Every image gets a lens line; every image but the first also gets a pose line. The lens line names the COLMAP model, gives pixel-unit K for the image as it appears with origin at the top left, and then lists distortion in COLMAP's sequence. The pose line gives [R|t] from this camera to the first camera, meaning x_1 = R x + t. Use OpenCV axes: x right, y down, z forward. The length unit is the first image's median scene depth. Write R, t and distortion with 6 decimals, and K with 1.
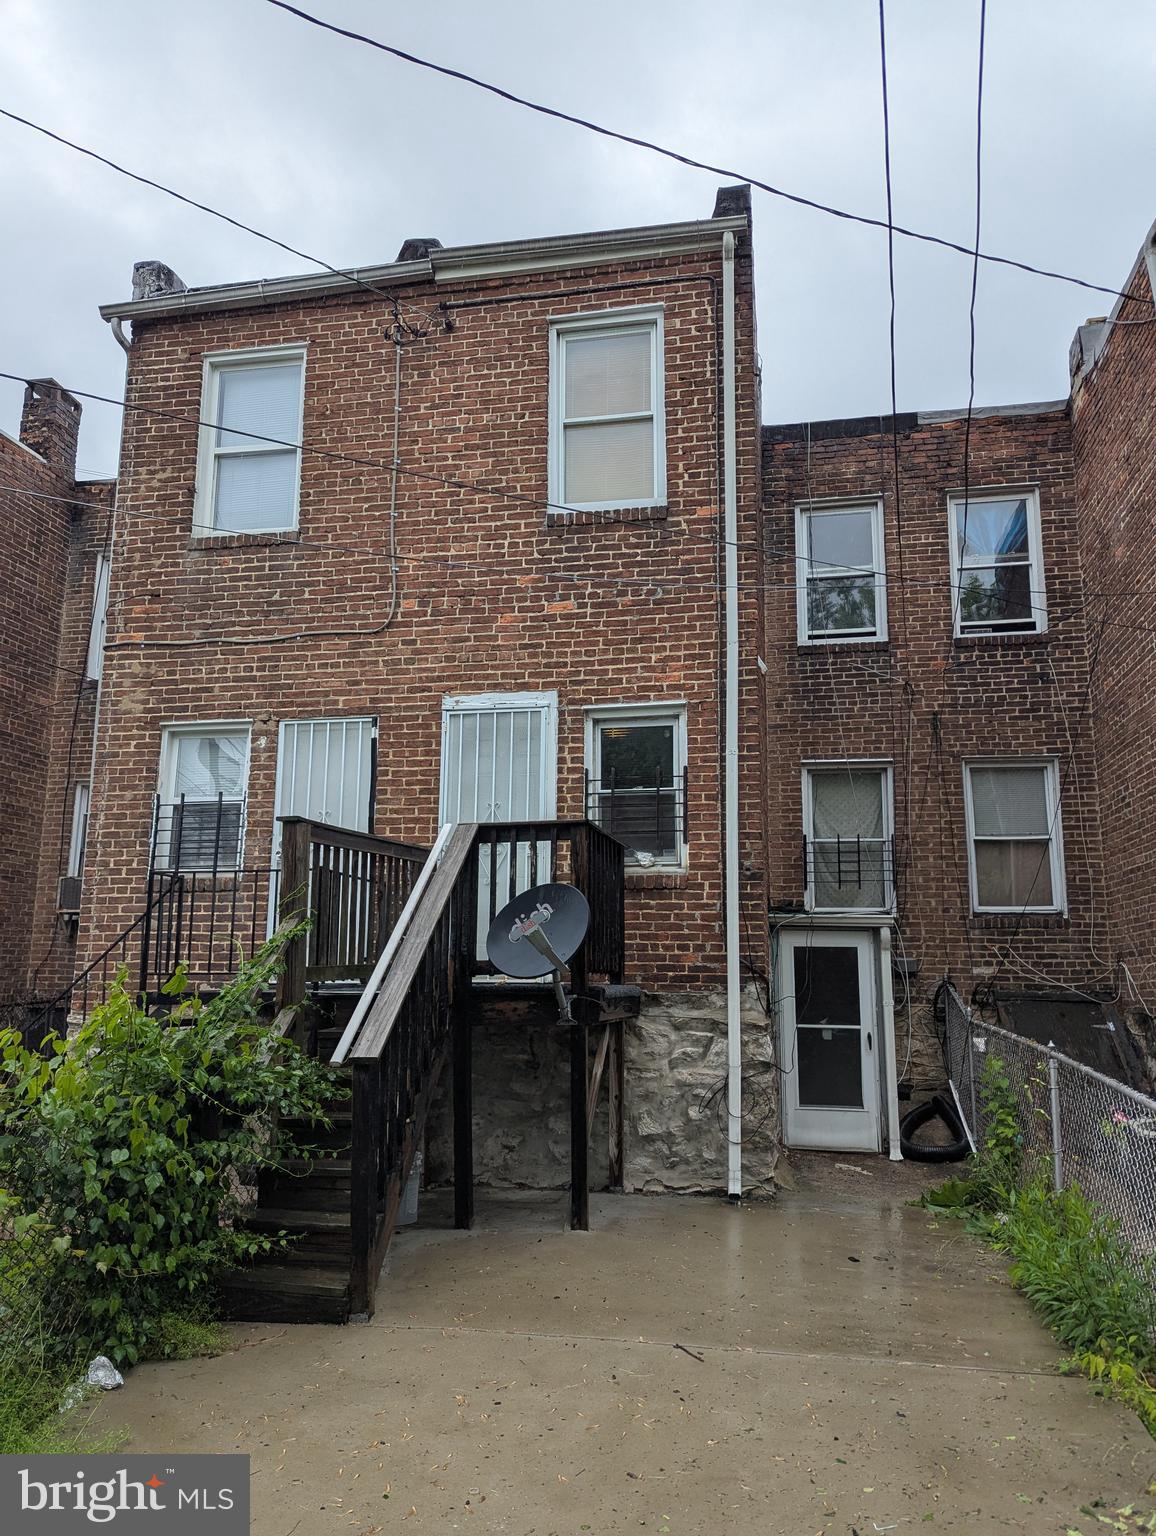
lens RADIAL K [[1108.7, 0, 581.1], [0, 1108.7, 770.2], [0, 0, 1]] dist [0.045839, -0.021538]
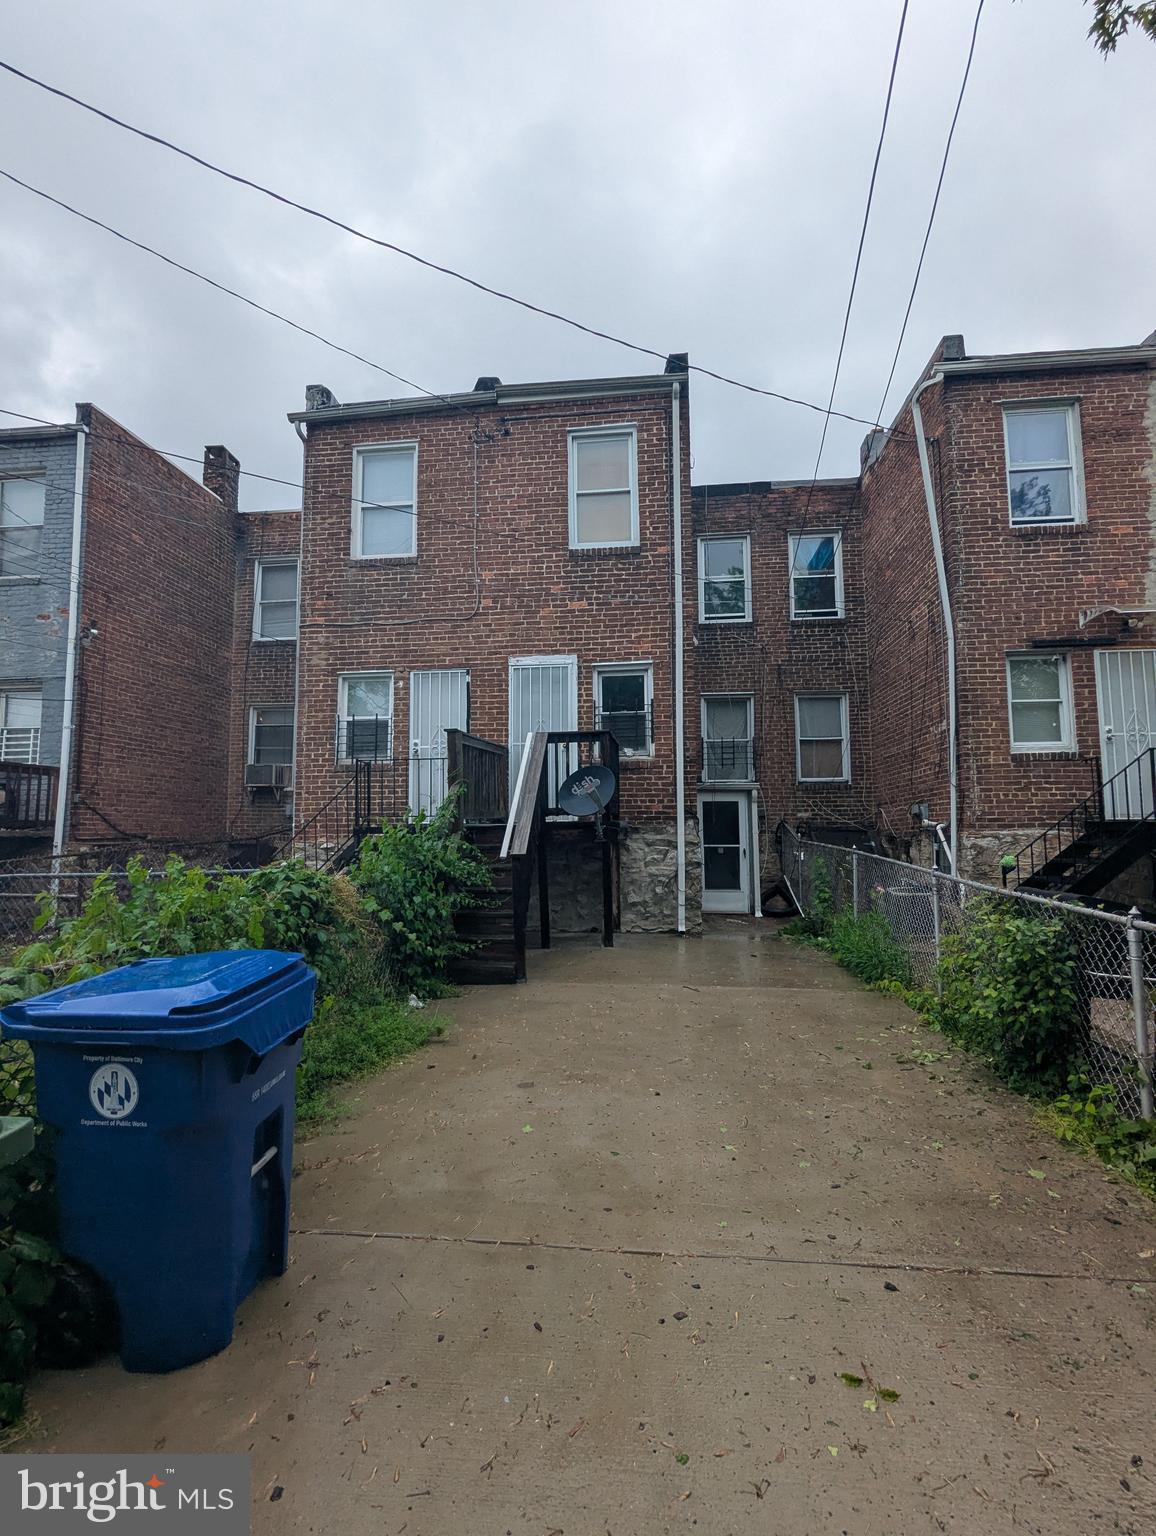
lens RADIAL K [[727.4, 0, 575.1], [0, 727.4, 759.8], [0, 0, 1]] dist [-0.005373, -0.000841]
pose [[0.997691, -0.005375, 0.067702, -0.094292], [-0.000716, 0.995976, 0.089620, -0.009450], [-0.067911, -0.089462, 0.993672, -0.126807]]
